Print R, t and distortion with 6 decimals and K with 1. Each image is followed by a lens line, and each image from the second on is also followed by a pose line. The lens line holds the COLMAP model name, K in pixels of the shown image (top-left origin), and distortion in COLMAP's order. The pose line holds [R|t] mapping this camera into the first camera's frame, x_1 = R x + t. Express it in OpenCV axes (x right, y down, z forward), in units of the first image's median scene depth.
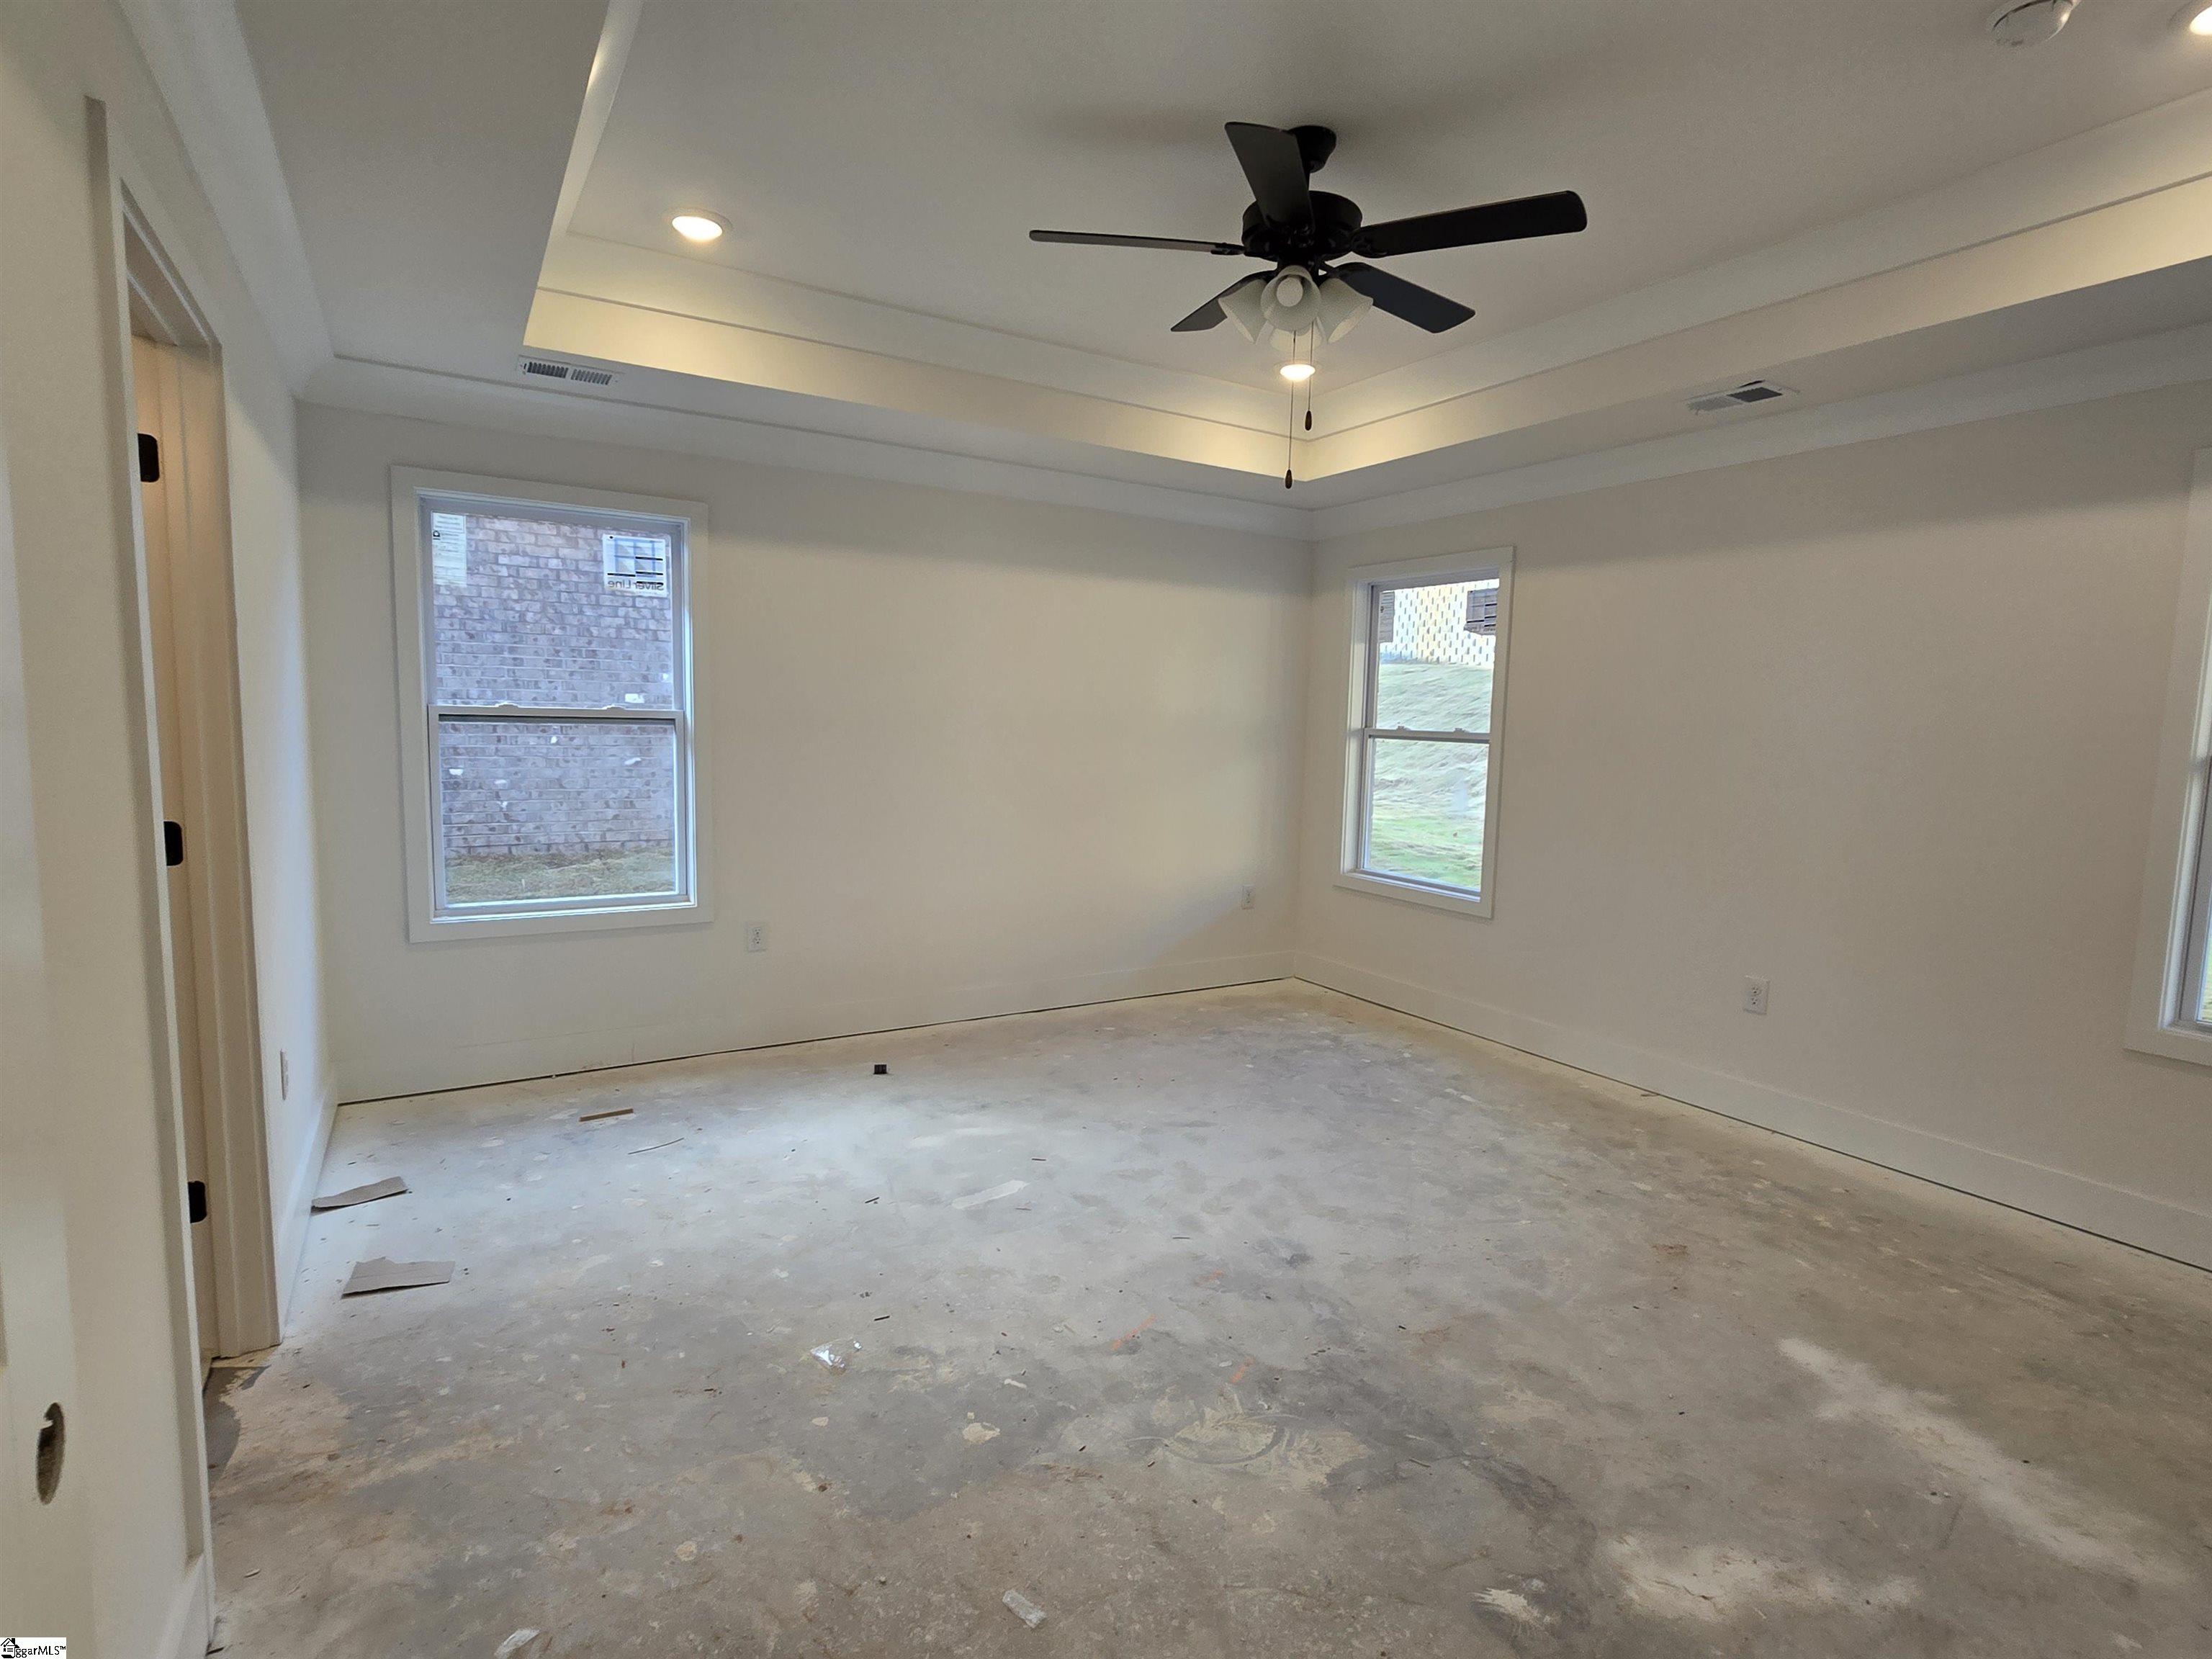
lens RADIAL K [[1093.0, 0, 1113.0], [0, 1093.0, 829.2], [0, 0, 1]] dist [-0.006062, 0.000173]
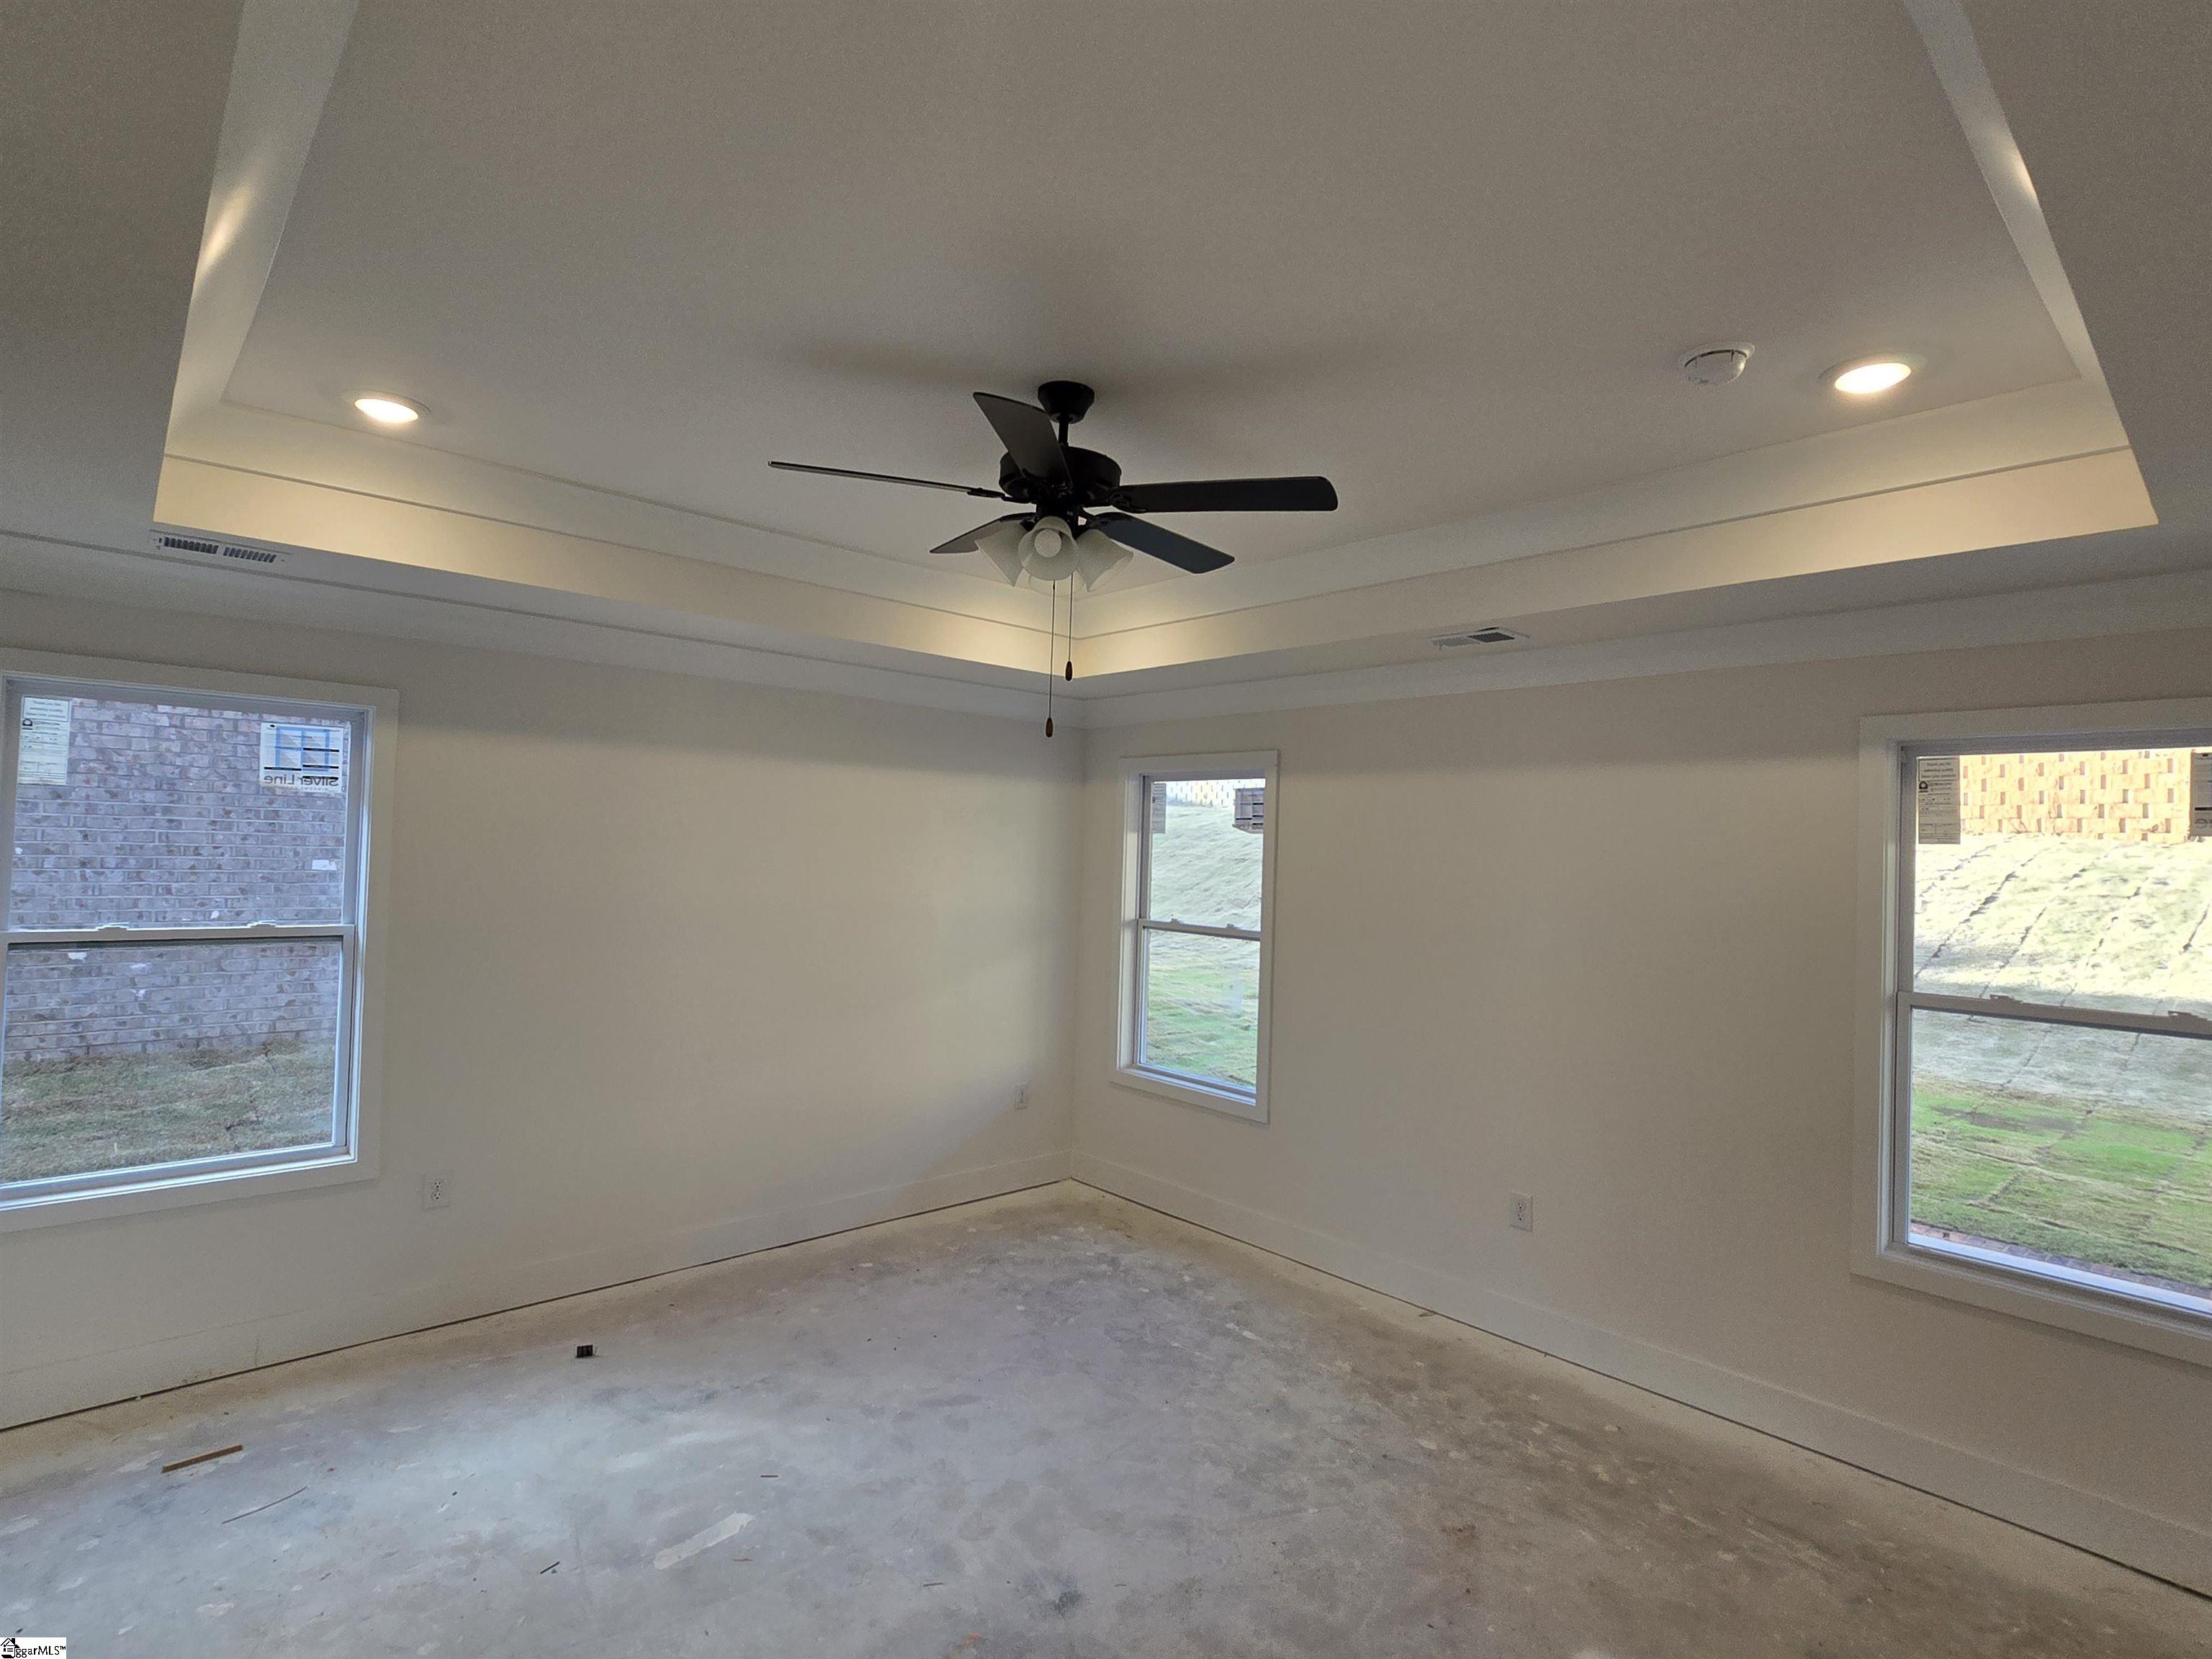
lens RADIAL K [[1093.0, 0, 1113.0], [0, 1093.0, 829.2], [0, 0, 1]] dist [-0.006062, 0.000173]
pose [[0.980725, 0.009468, 0.195164, 0.021059], [0.013547, 0.993127, -0.116254, -0.083002], [-0.194923, 0.116658, 0.973856, 0.052926]]
